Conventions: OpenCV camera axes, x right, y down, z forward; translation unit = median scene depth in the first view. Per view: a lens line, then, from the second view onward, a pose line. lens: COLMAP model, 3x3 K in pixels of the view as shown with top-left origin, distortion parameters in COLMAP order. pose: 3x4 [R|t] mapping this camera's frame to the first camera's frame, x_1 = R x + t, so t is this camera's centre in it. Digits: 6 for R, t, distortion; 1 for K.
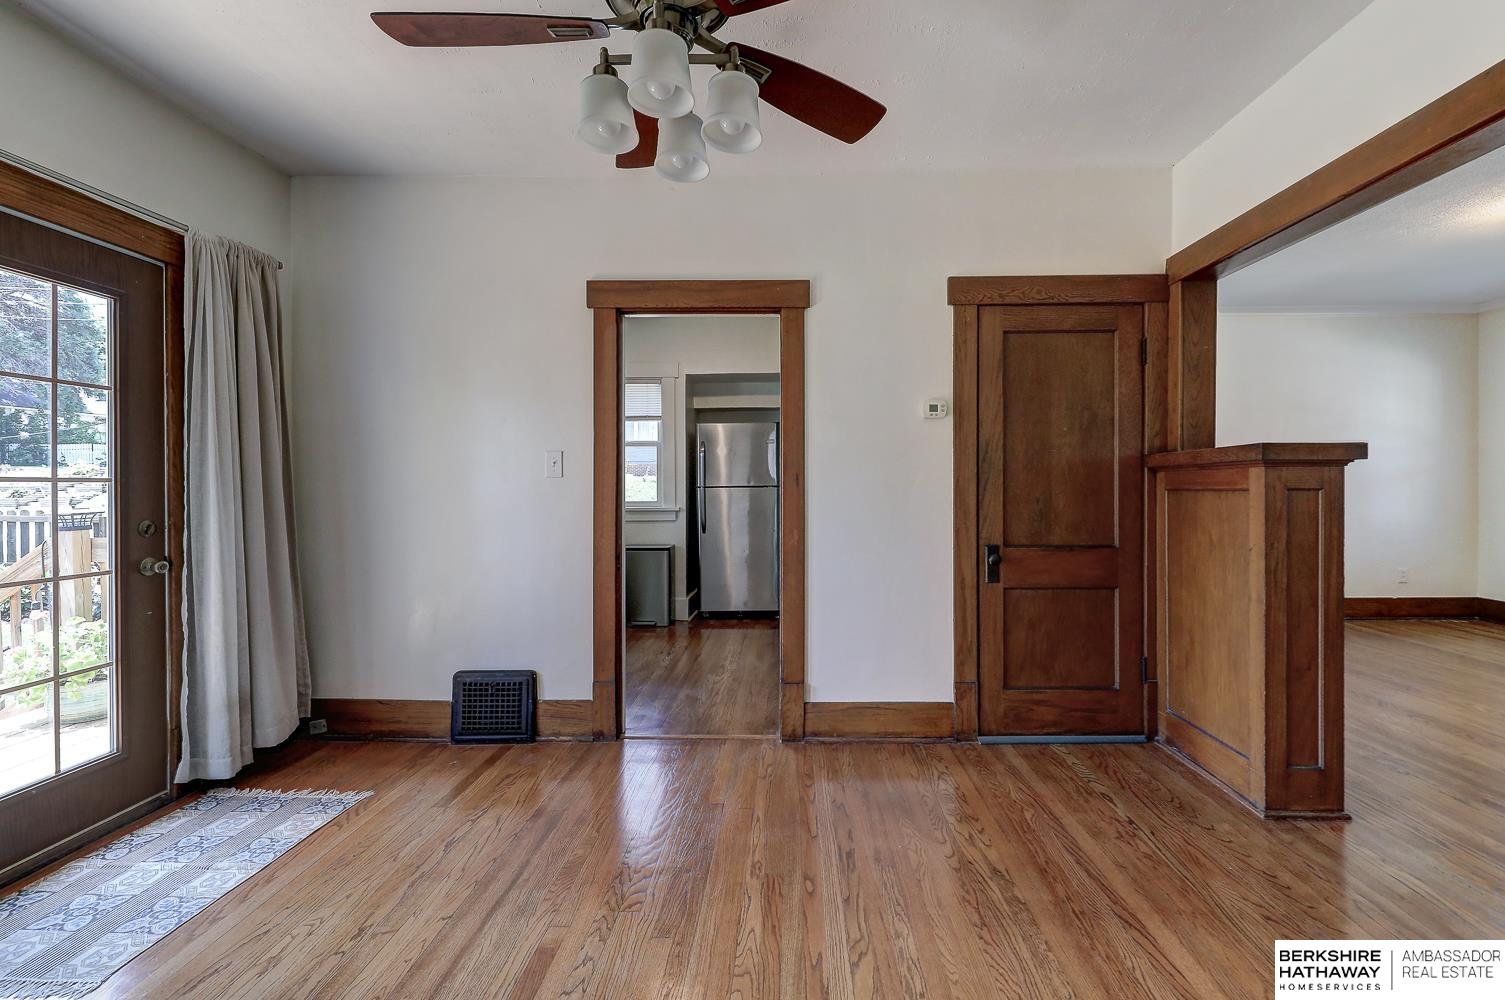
lens RADIAL K [[680.0, 0, 751.6], [0, 680.0, 489.8], [0, 0, 1]] dist [0.000020, -0.000003]
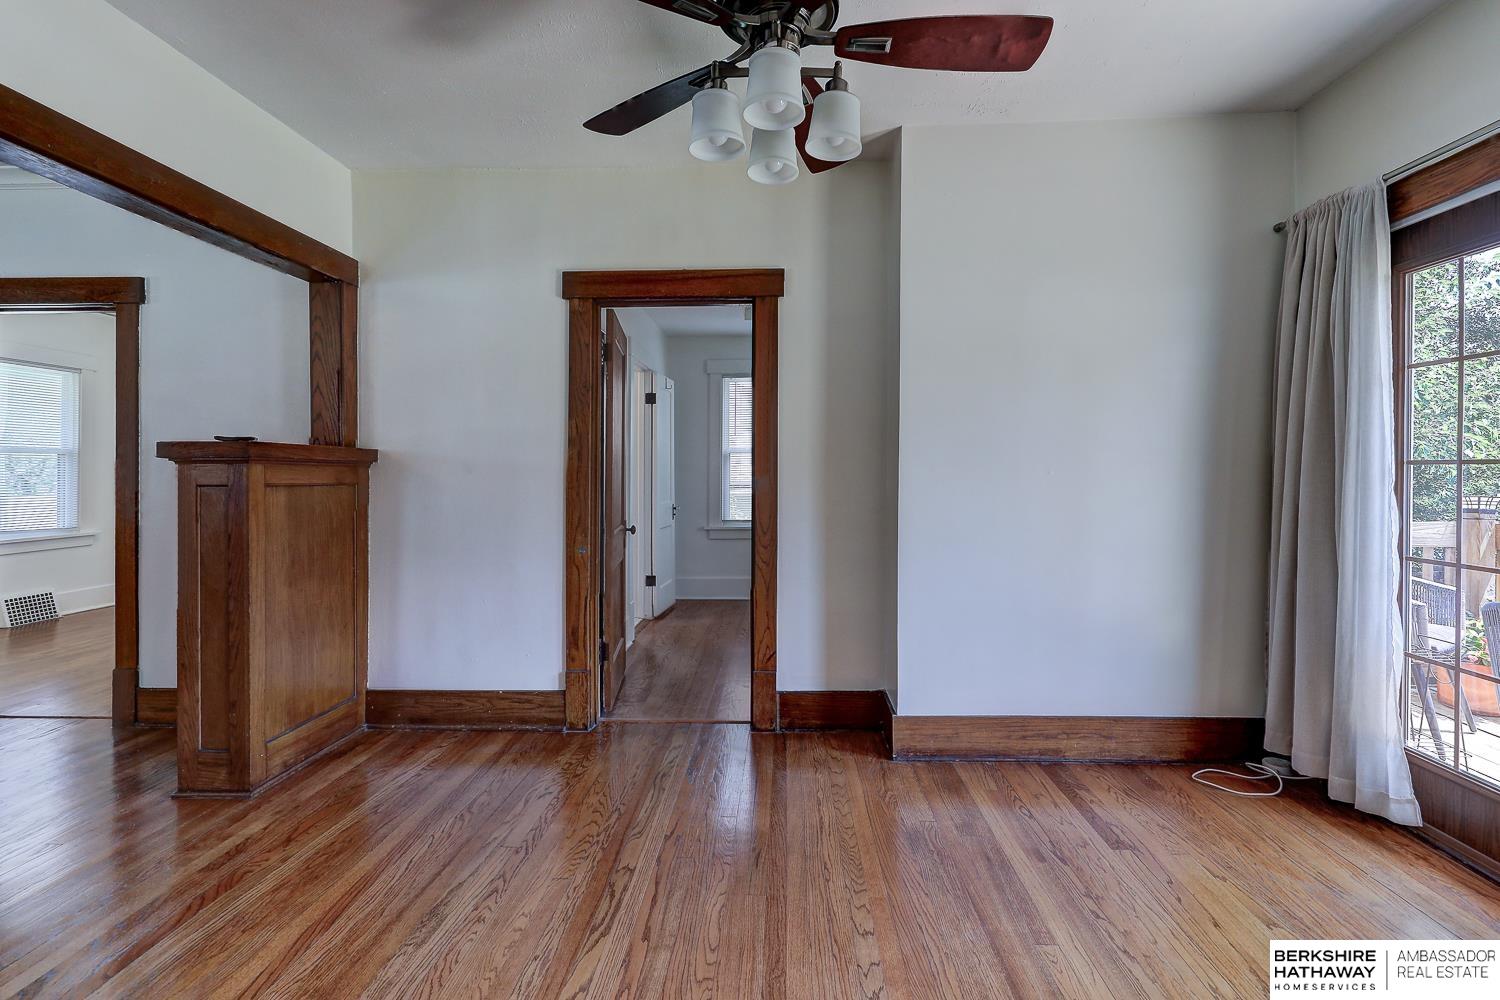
lens RADIAL K [[677.7, 0, 770.9], [0, 677.7, 475.9], [0, 0, 1]] dist [0.000020, -0.000003]
pose [[-0.999785, 0.005238, -0.020057, -0.092744], [0.004756, 0.999701, 0.023986, -0.026766], [0.020177, 0.023885, -0.999511, 1.950170]]
